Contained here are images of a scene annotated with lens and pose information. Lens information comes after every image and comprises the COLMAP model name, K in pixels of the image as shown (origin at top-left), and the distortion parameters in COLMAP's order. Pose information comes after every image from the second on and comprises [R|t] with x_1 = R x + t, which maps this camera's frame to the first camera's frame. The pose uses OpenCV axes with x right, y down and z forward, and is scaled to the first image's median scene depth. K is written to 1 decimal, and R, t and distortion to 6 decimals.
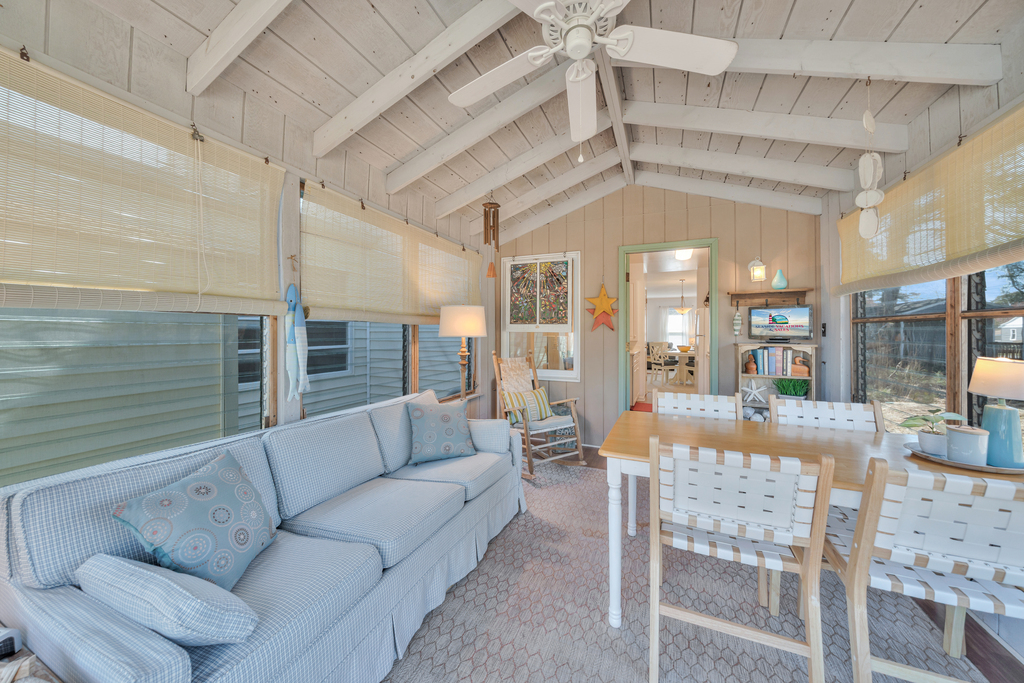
lens RADIAL K [[357.8, 0, 513.5], [0, 357.8, 333.0], [0, 0, 1]] dist [-0.006915, -0.000522]
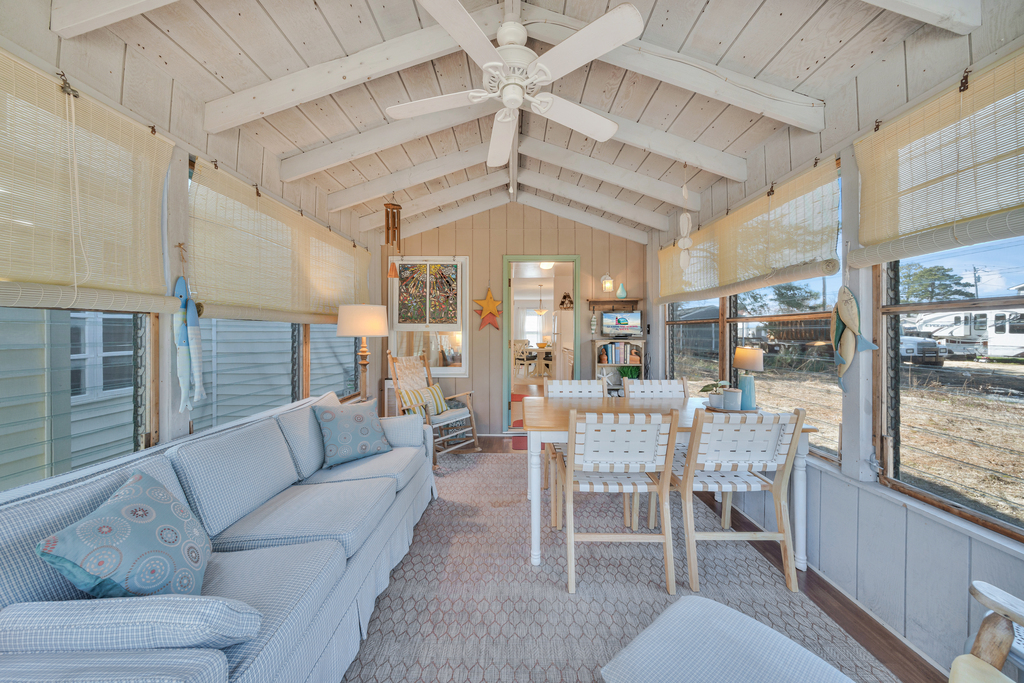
lens RADIAL K [[357.8, 0, 511.8], [0, 357.8, 334.8], [0, 0, 1]] dist [-0.006915, -0.000522]
pose [[0.922891, -0.006543, 0.385006, -0.224052], [0.003341, 0.999954, 0.008986, -0.002355], [-0.385048, -0.007006, 0.922870, -0.104129]]
